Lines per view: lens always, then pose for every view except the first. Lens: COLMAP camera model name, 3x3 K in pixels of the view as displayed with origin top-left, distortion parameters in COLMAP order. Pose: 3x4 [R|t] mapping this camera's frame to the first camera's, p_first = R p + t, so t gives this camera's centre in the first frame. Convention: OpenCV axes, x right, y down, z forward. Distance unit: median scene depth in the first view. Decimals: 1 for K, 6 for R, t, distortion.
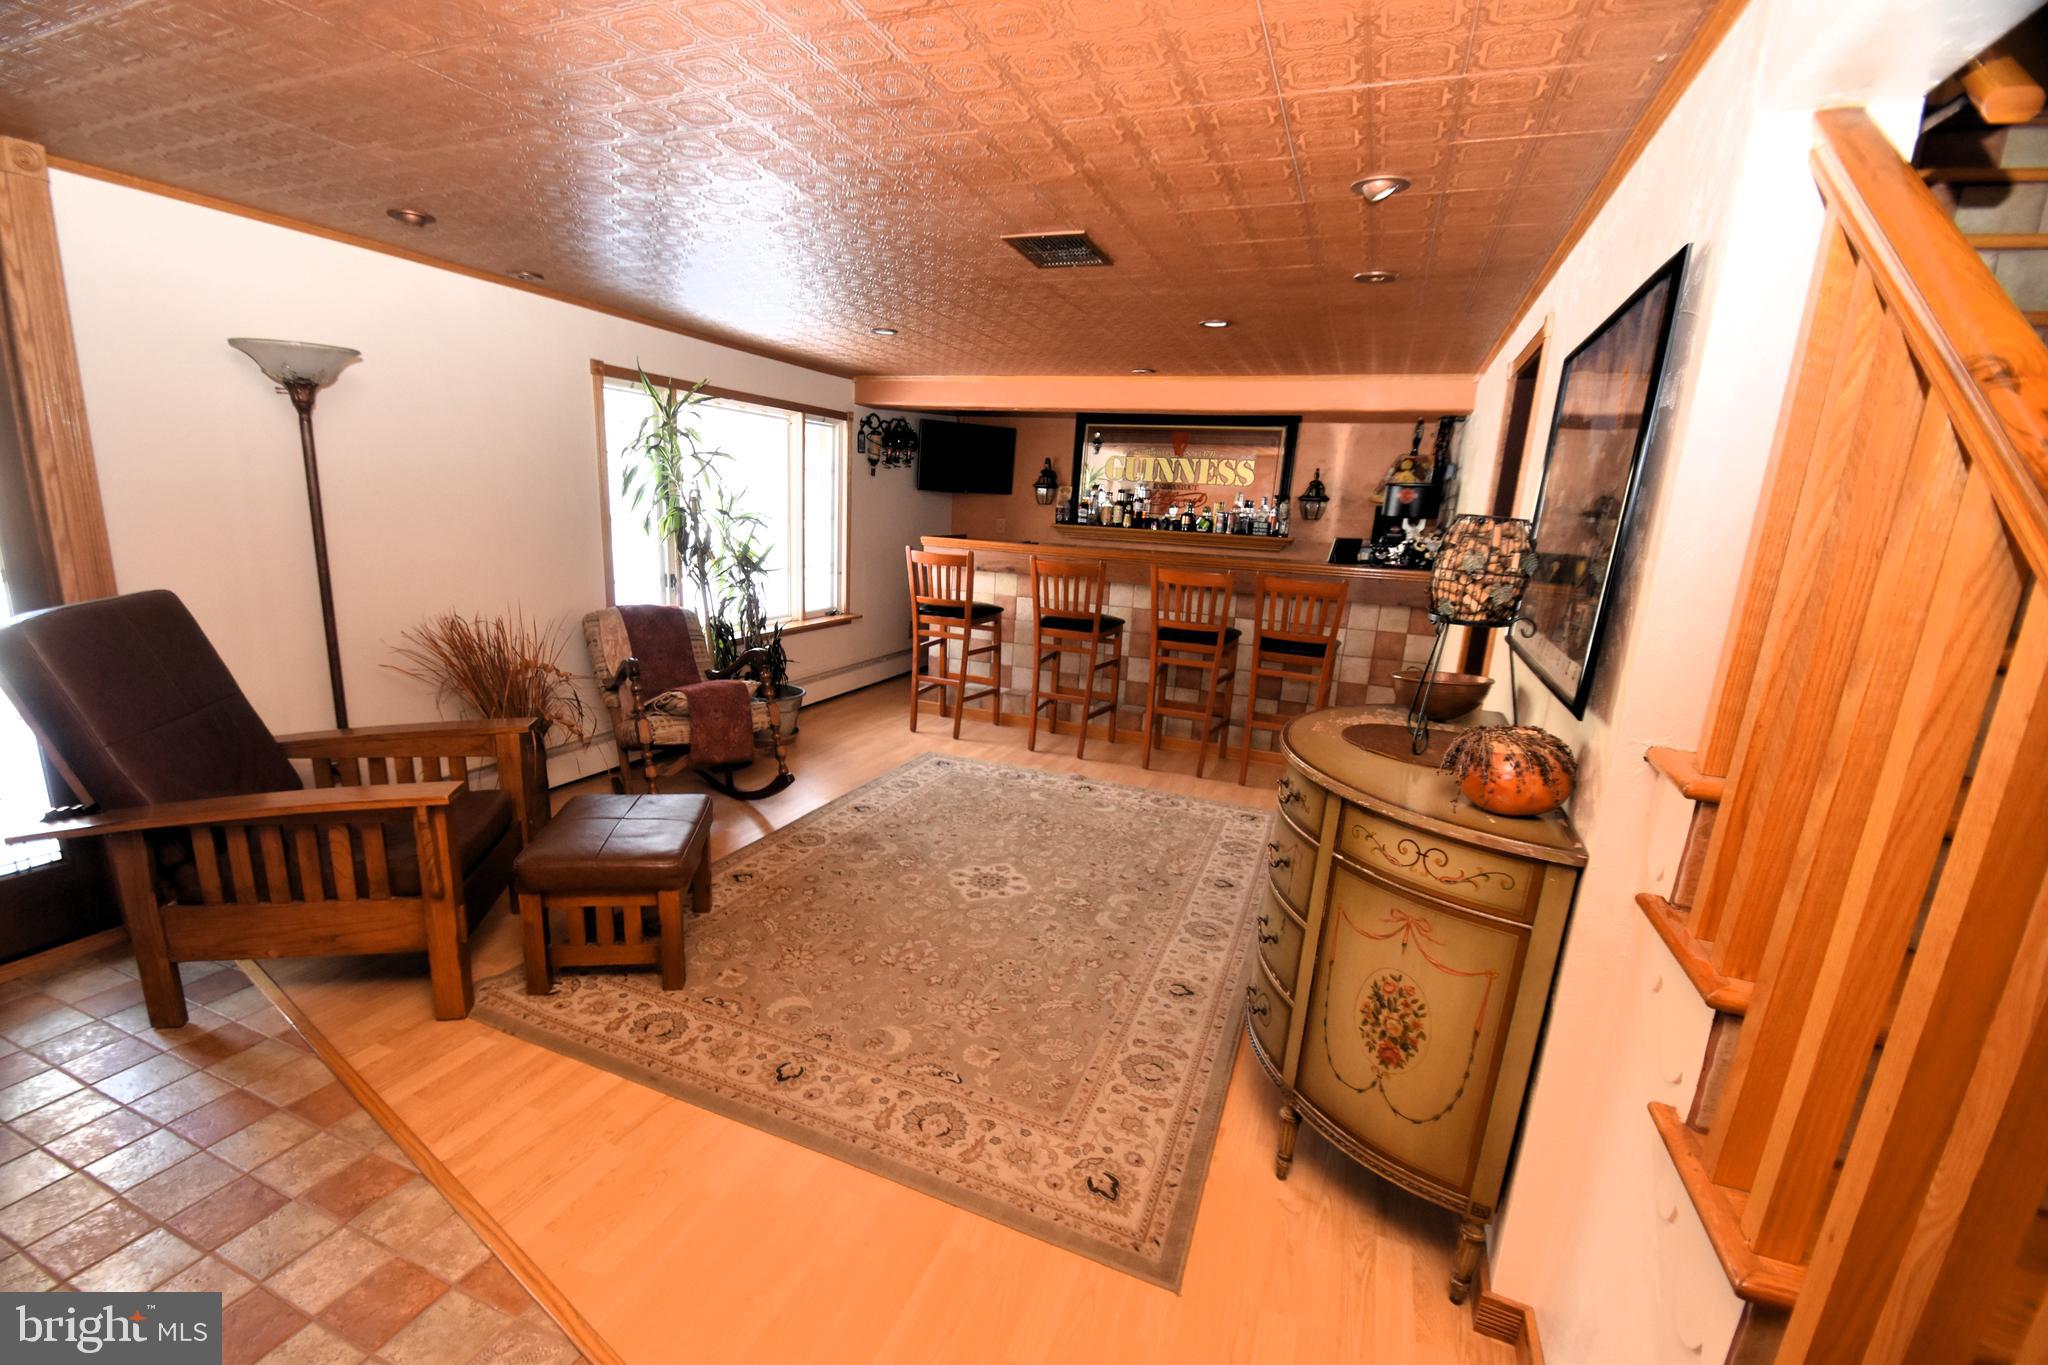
lens RADIAL K [[901.3, 0, 980.1], [0, 901.3, 719.2], [0, 0, 1]] dist [-0.004569, -0.000876]
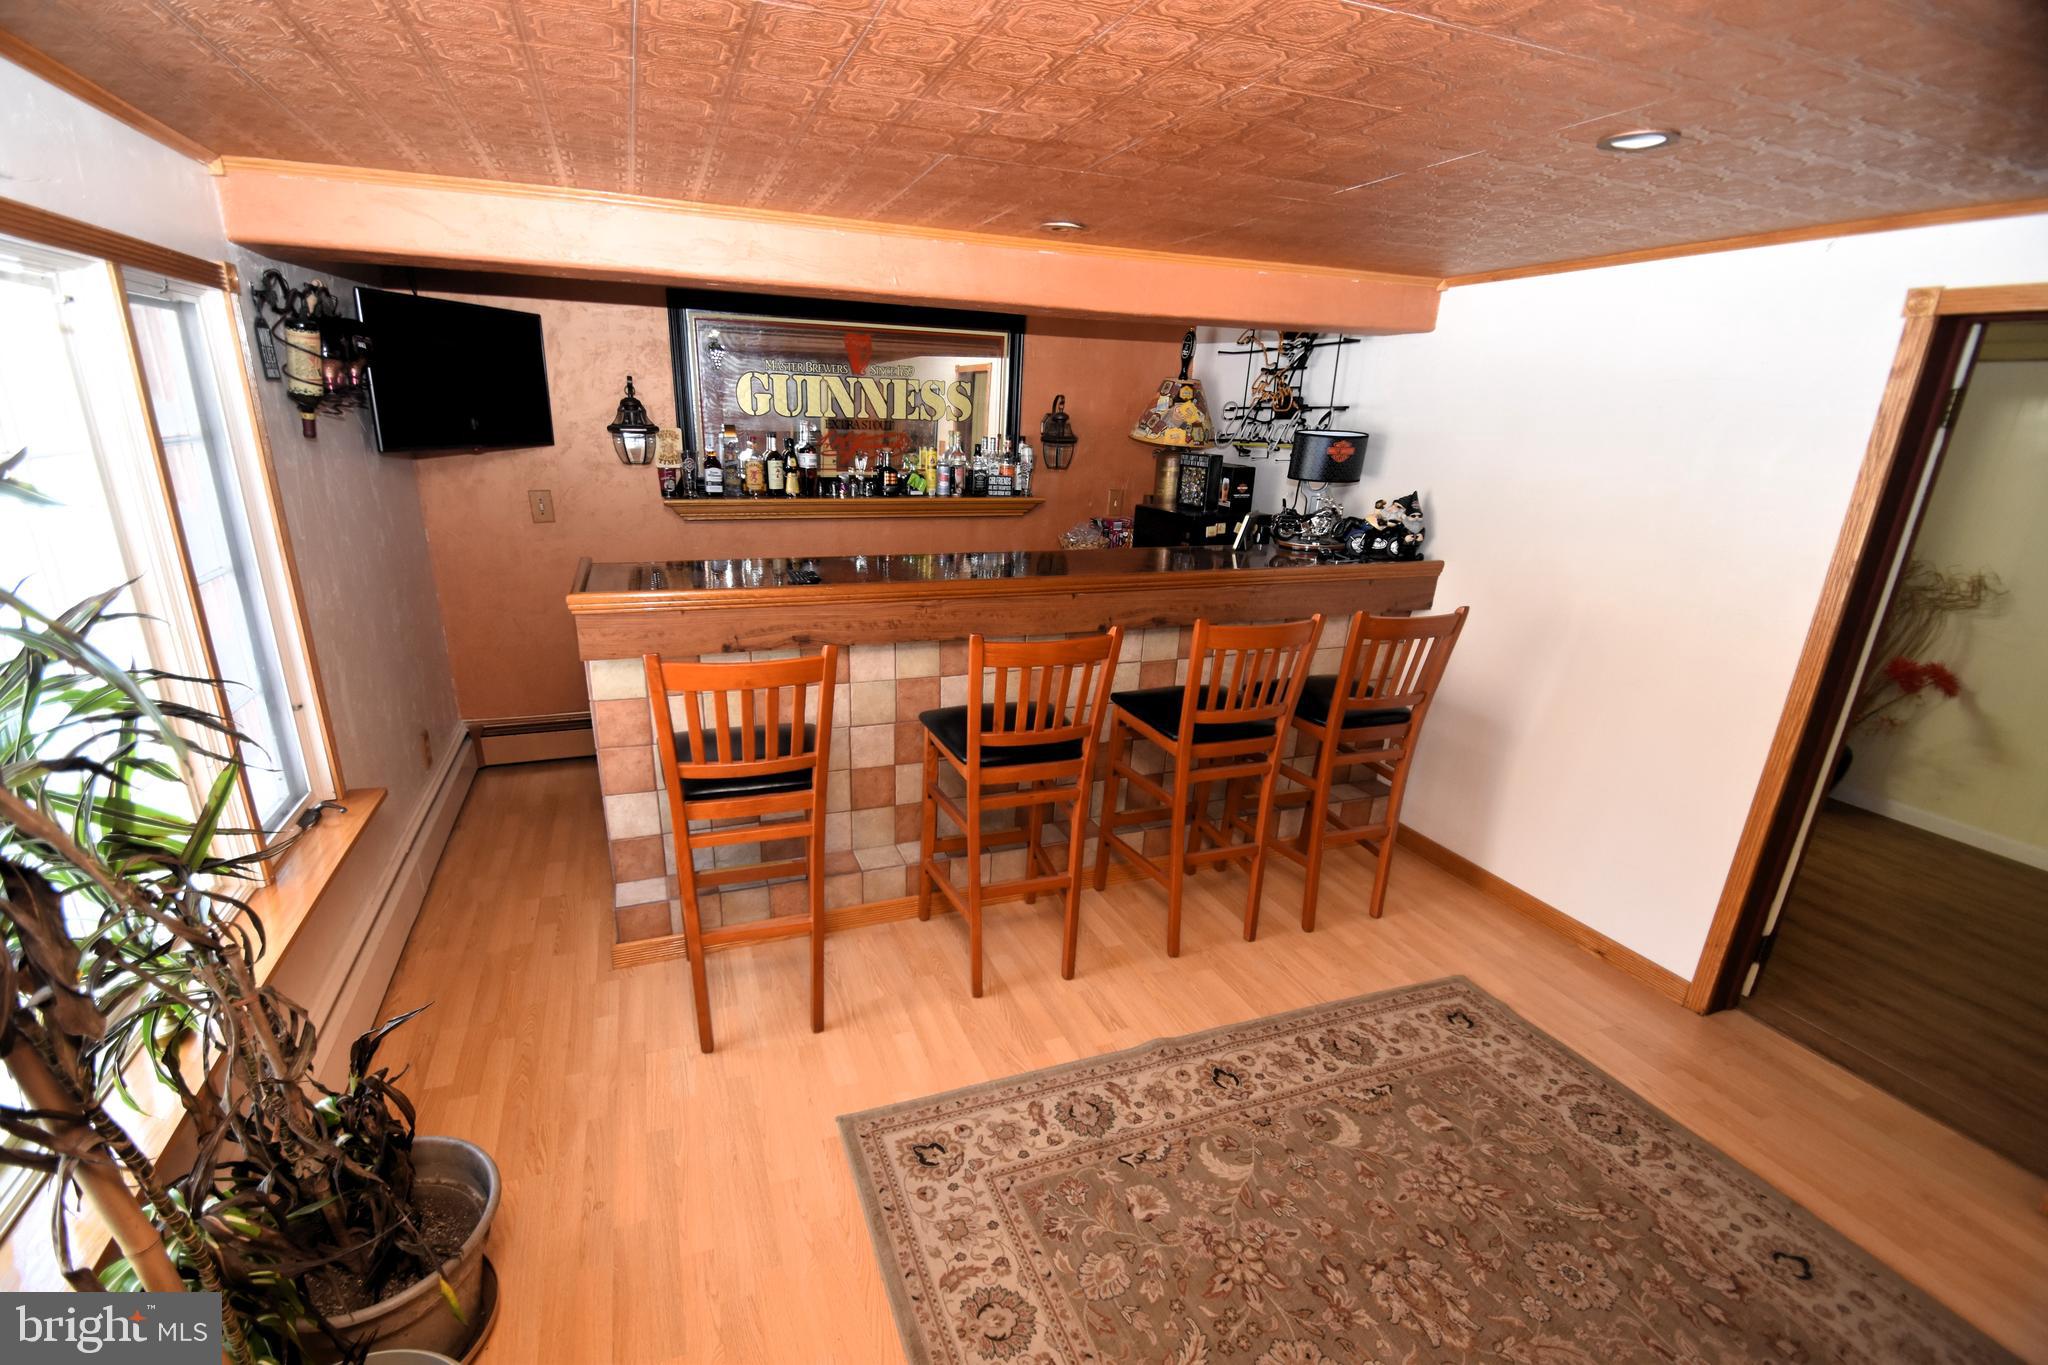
lens RADIAL K [[901.3, 0, 980.1], [0, 901.3, 719.2], [0, 0, 1]] dist [-0.004569, -0.000876]
pose [[0.722364, -0.252887, 0.643613, -0.196210], [0.171939, 0.967187, 0.187048, -0.180677], [-0.669796, -0.024455, 0.742142, 0.527386]]
